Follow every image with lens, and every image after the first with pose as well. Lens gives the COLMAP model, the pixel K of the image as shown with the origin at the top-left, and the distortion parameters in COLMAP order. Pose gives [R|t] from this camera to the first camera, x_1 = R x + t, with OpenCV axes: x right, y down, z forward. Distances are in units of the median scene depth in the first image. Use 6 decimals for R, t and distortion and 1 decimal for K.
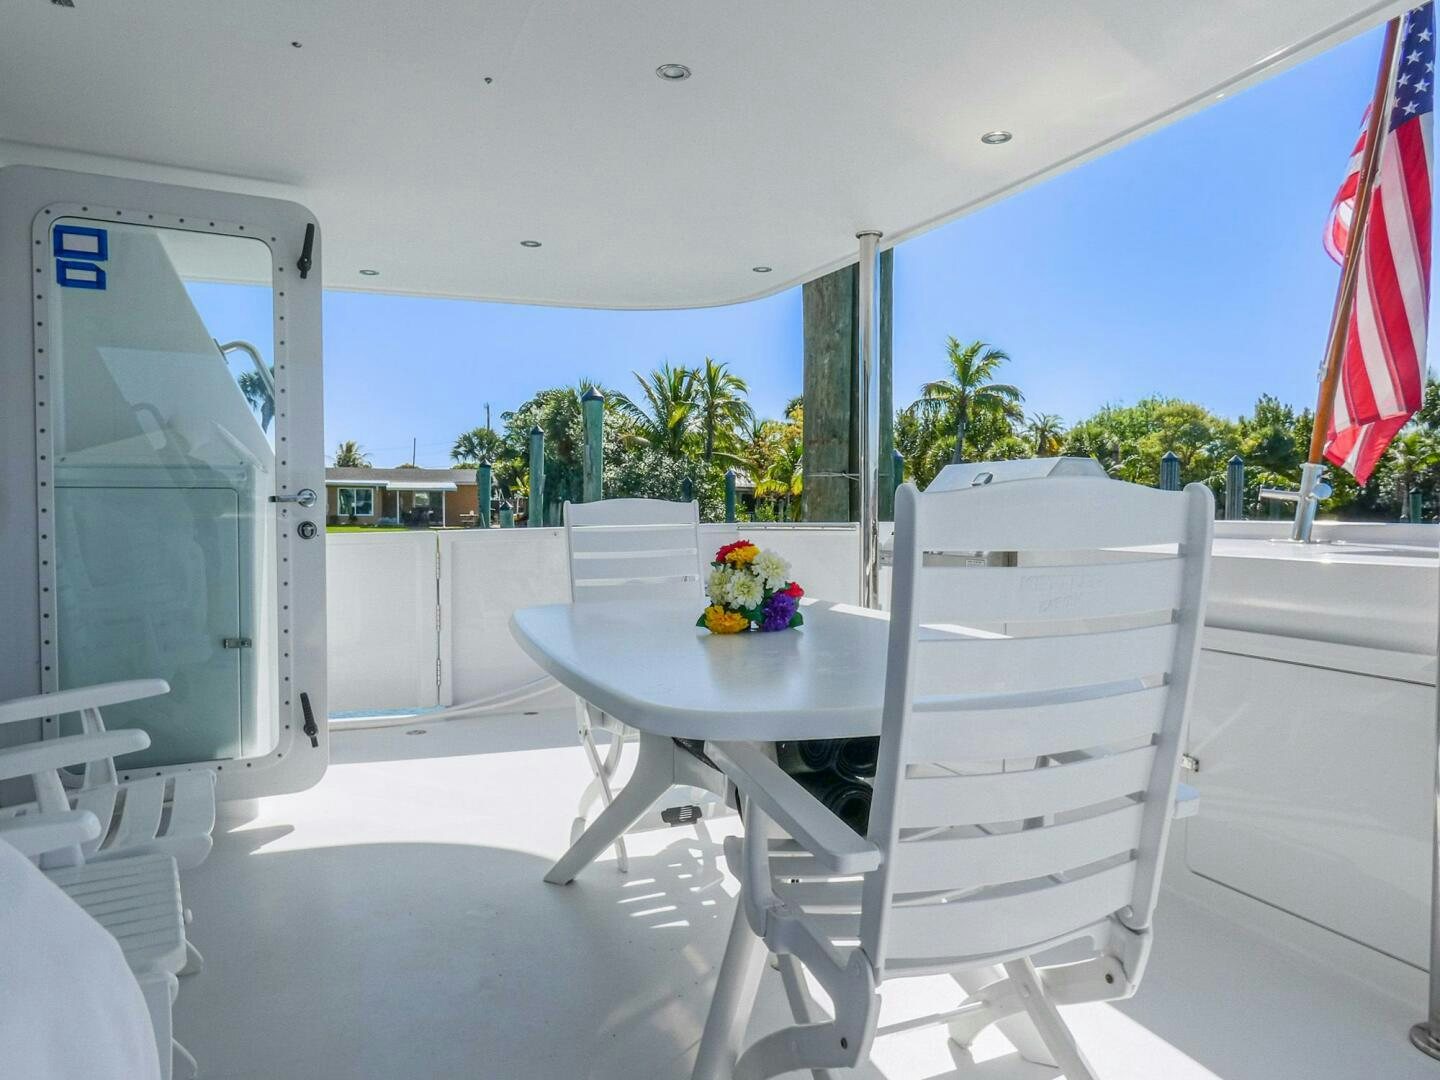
lens RADIAL K [[865.7, 0, 705.7], [0, 865.7, 536.6], [0, 0, 1]] dist [-0.007001, 0.003941]
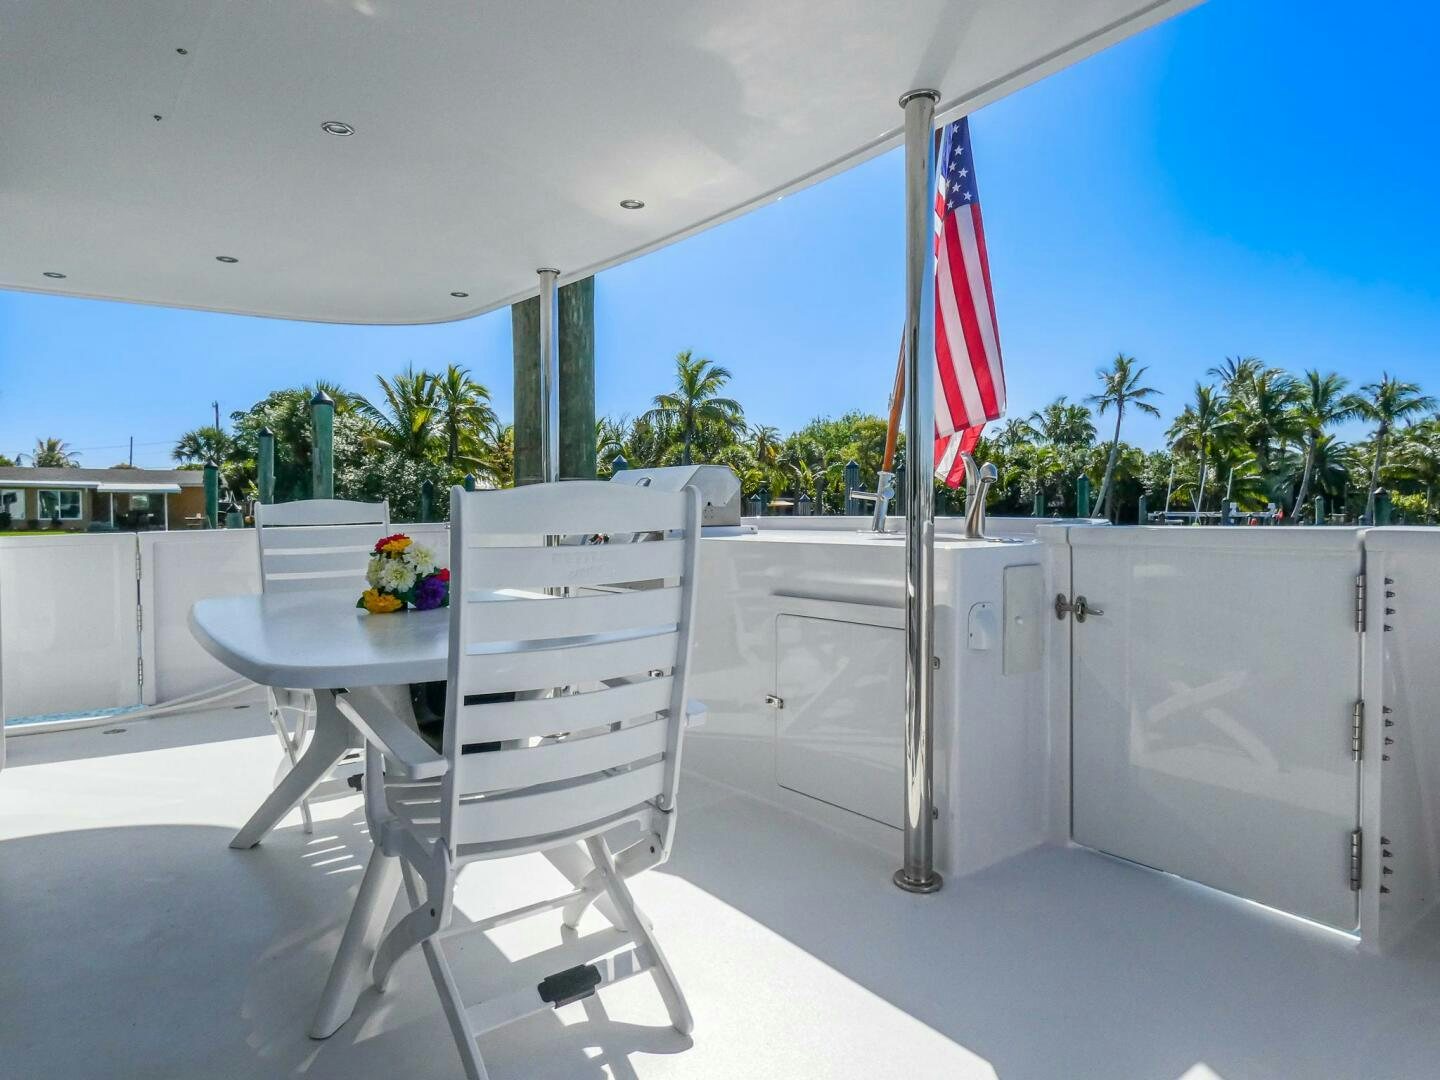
lens RADIAL K [[865.7, 0, 731.2], [0, 865.7, 537.9], [0, 0, 1]] dist [-0.007001, 0.003941]
pose [[0.967458, -0.012539, 0.252719, 0.114420], [0.012687, 0.999919, 0.001042, 0.008548], [-0.252712, 0.002199, 0.967539, -0.162631]]
